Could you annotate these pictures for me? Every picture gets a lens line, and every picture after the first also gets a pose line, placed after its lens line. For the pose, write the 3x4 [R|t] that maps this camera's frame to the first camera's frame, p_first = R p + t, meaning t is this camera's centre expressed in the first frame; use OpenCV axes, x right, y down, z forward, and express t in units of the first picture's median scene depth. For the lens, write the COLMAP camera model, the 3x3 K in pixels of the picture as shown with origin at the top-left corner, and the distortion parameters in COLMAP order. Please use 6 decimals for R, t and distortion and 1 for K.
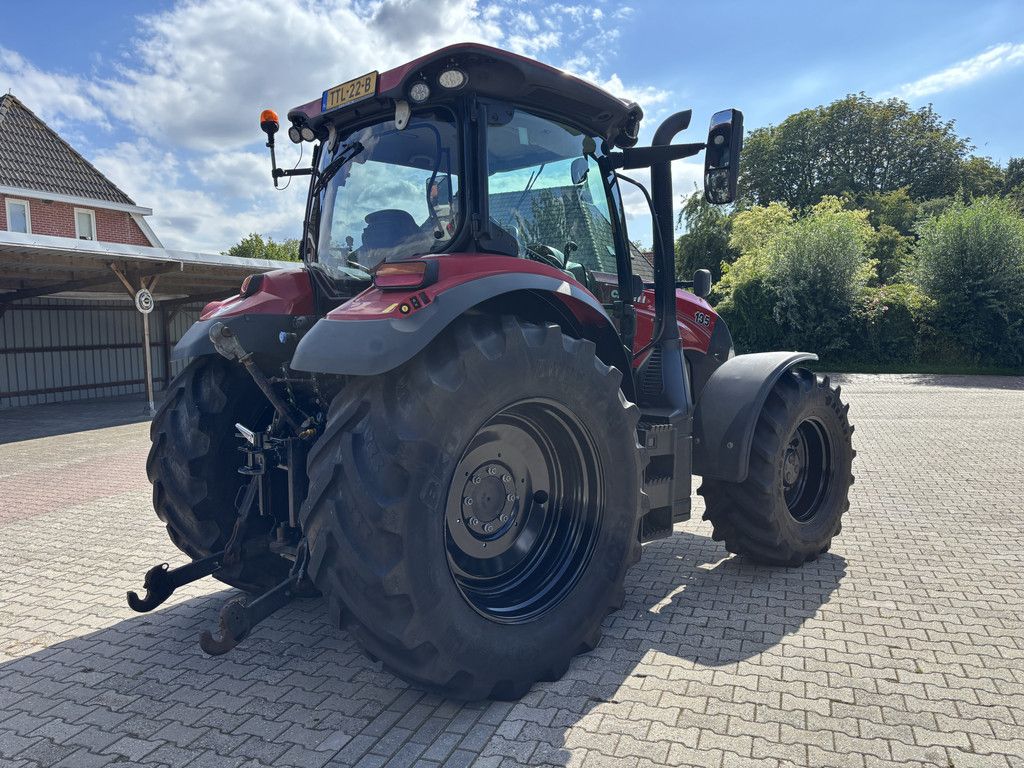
lens RADIAL K [[772.9, 0, 524.0], [0, 772.9, 383.6], [0, 0, 1]] dist [0.056315, -0.067244]
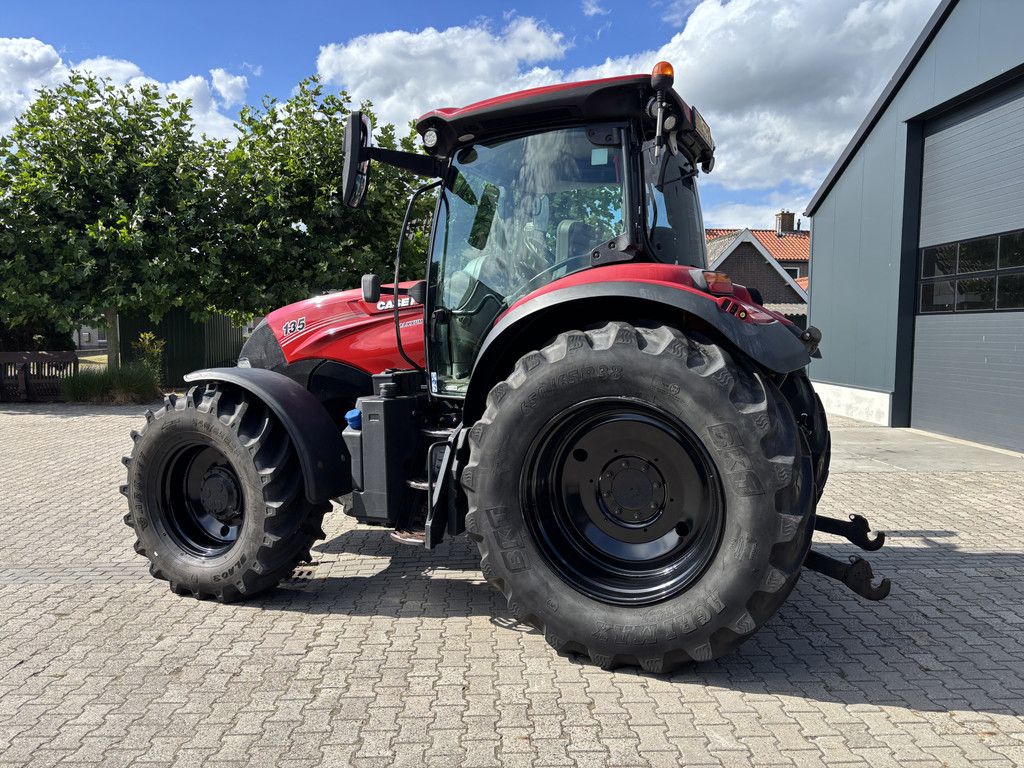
lens RADIAL K [[769.9, 0, 509.3], [0, 769.9, 381.4], [0, 0, 1]] dist [0.063450, -0.070275]
pose [[-0.360652, -0.047872, 0.931471, -0.252889], [0.075089, 0.993950, 0.080156, -0.024041], [-0.929673, 0.098852, -0.354875, 0.358010]]
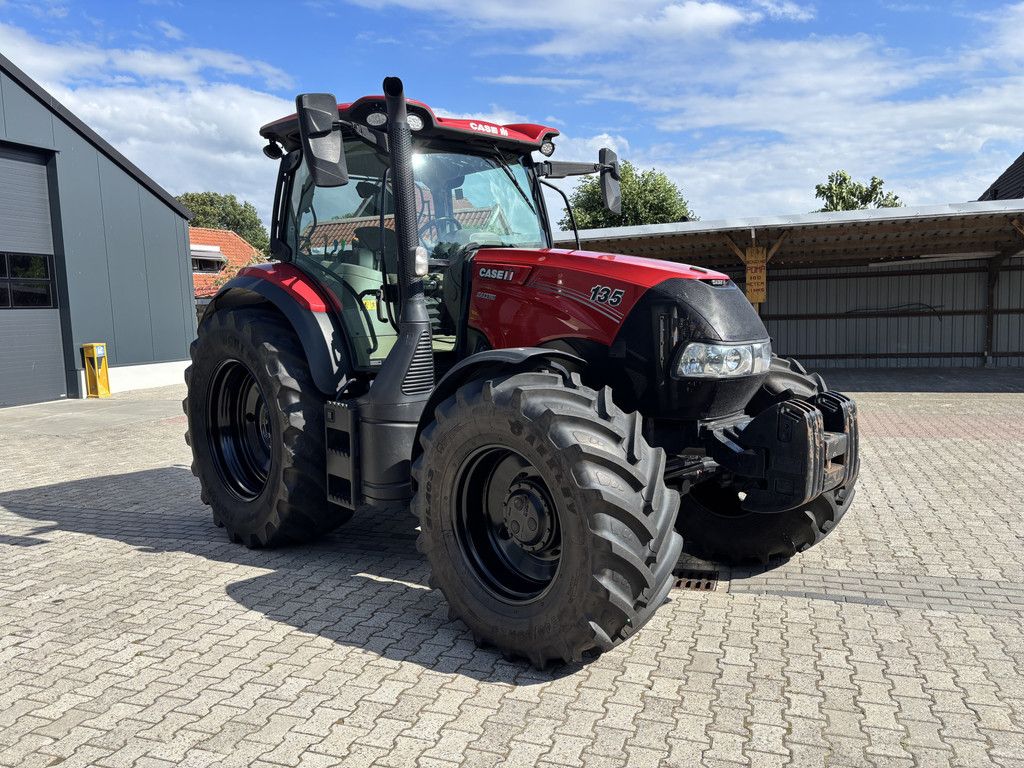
lens RADIAL K [[766.9, 0, 517.0], [0, 766.9, 443.4], [0, 0, 1]] dist [0.057599, -0.062129]
pose [[0.015031, 0.185017, -0.982620, 0.276638], [-0.047130, 0.981770, 0.184136, -0.022142], [0.998776, 0.043543, 0.023477, 0.275332]]
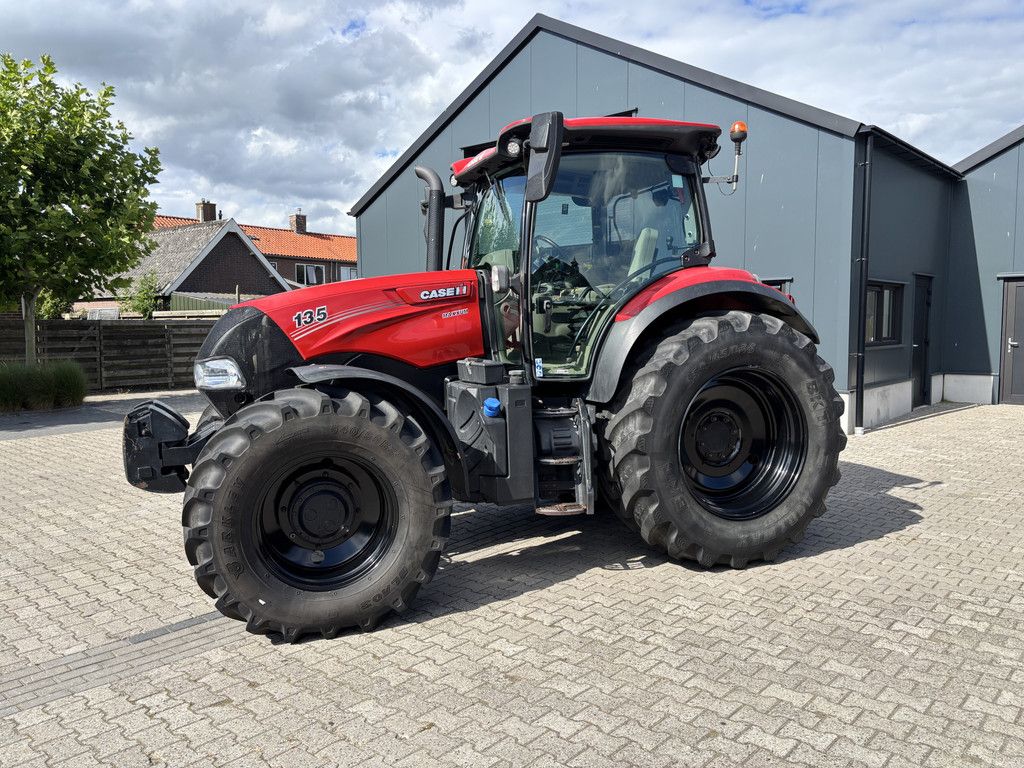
lens RADIAL K [[771.1, 0, 519.1], [0, 771.1, 379.9], [0, 0, 1]] dist [0.064111, -0.073743]
pose [[-0.921552, -0.008543, 0.388160, -0.115240], [0.050483, 0.988634, 0.141614, -0.039160], [-0.384958, 0.150101, -0.910647, 0.533232]]
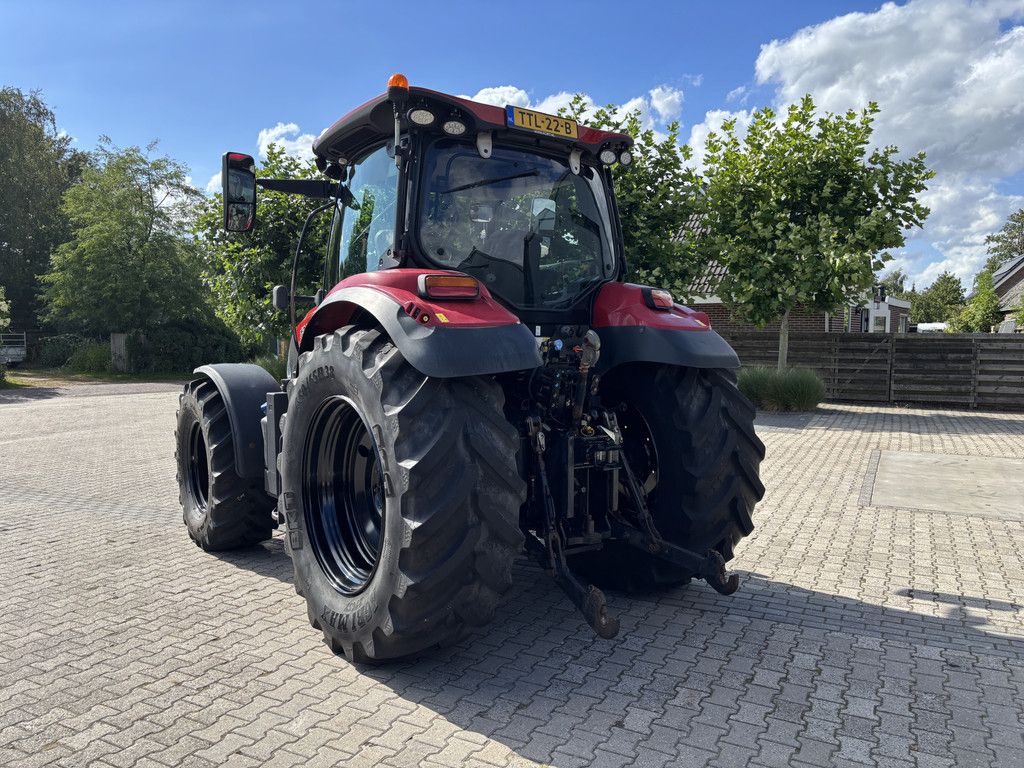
lens RADIAL K [[765.4, 0, 507.6], [0, 765.4, 380.5], [0, 0, 1]] dist [0.090368, -0.107023]
pose [[0.147997, -0.043914, 0.988012, -0.278757], [0.070459, 0.996943, 0.033757, -0.010624], [-0.986475, 0.064618, 0.150639, 0.190532]]
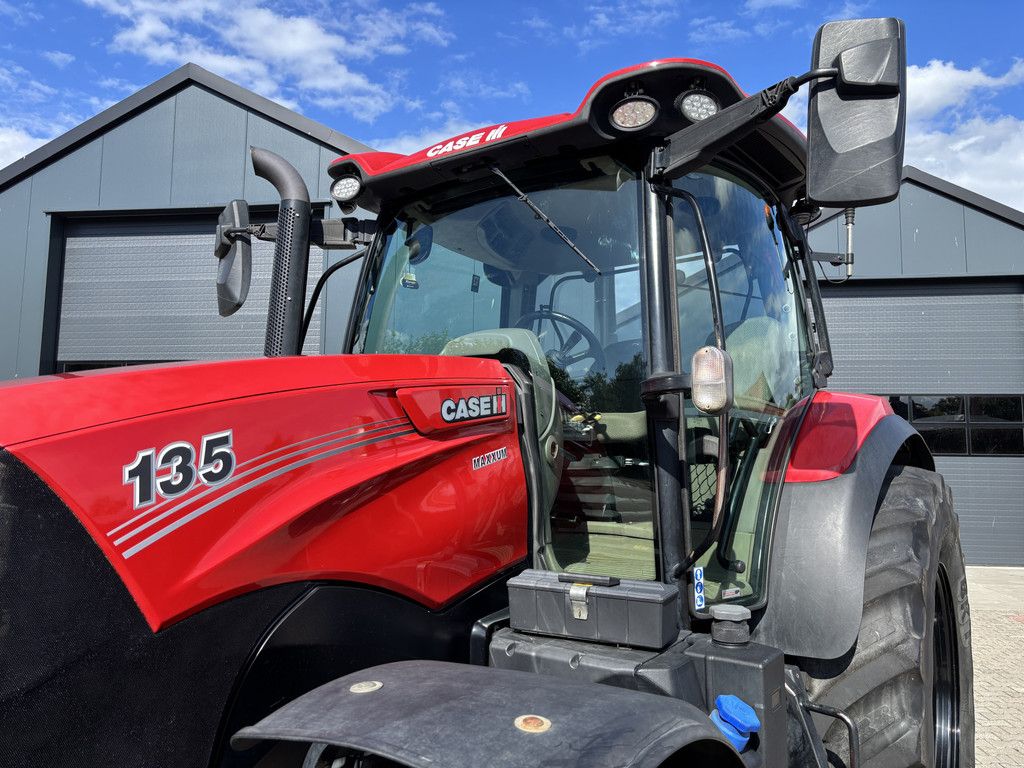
lens RADIAL K [[765.4, 0, 507.6], [0, 765.4, 380.5], [0, 0, 1]] dist [0.090368, -0.107023]
pose [[-0.982761, -0.017331, -0.184064, 0.028126], [-0.012893, 0.999597, -0.025280, -0.033628], [0.184428, -0.022471, -0.982589, 0.402148]]
